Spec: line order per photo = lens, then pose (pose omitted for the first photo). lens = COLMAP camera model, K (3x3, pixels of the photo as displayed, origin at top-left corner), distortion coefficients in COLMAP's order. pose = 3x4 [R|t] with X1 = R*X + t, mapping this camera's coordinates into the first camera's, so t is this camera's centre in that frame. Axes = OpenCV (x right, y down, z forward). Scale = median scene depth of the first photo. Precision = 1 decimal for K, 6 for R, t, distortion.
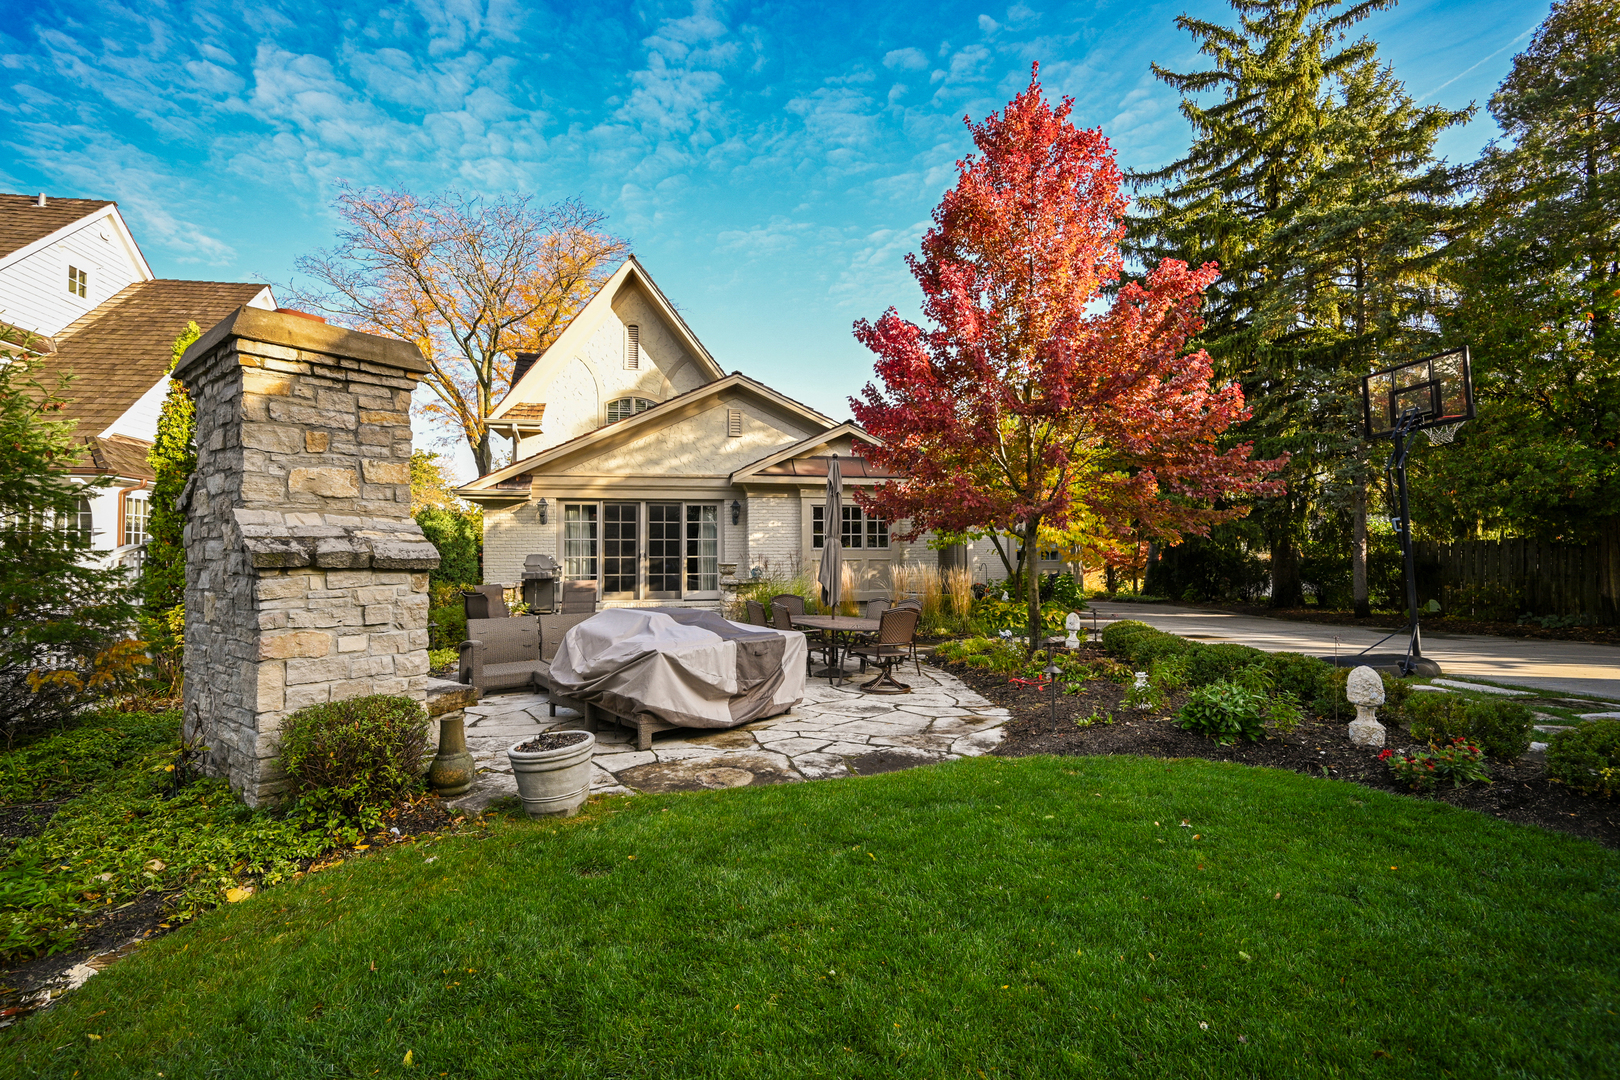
lens RADIAL K [[697.3, 0, 814.6], [0, 697.3, 541.1], [0, 0, 1]] dist [-0.056082, 0.003277]
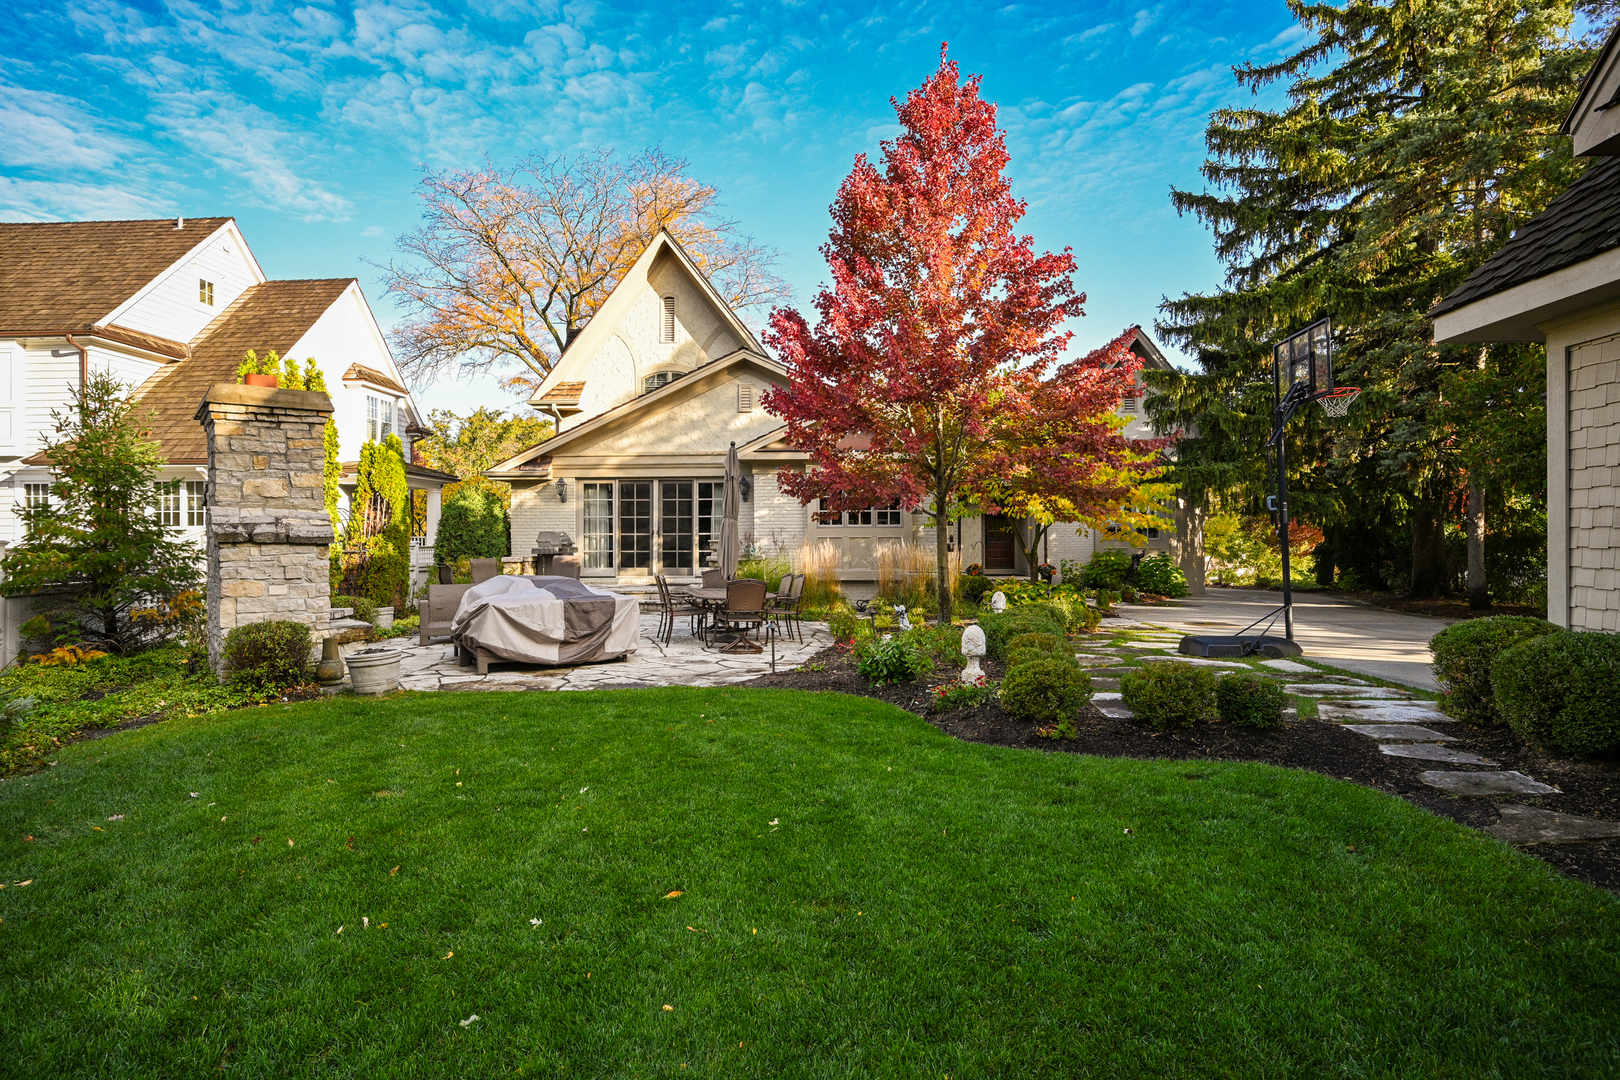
lens RADIAL K [[860.5, 0, 814.3], [0, 860.5, 534.1], [0, 0, 1]] dist [-0.044519, -0.009582]
pose [[0.972747, 0.003591, -0.231839, 0.281049], [0.002104, 0.999702, 0.024309, -0.007224], [0.231858, -0.024134, 0.972450, -0.177069]]
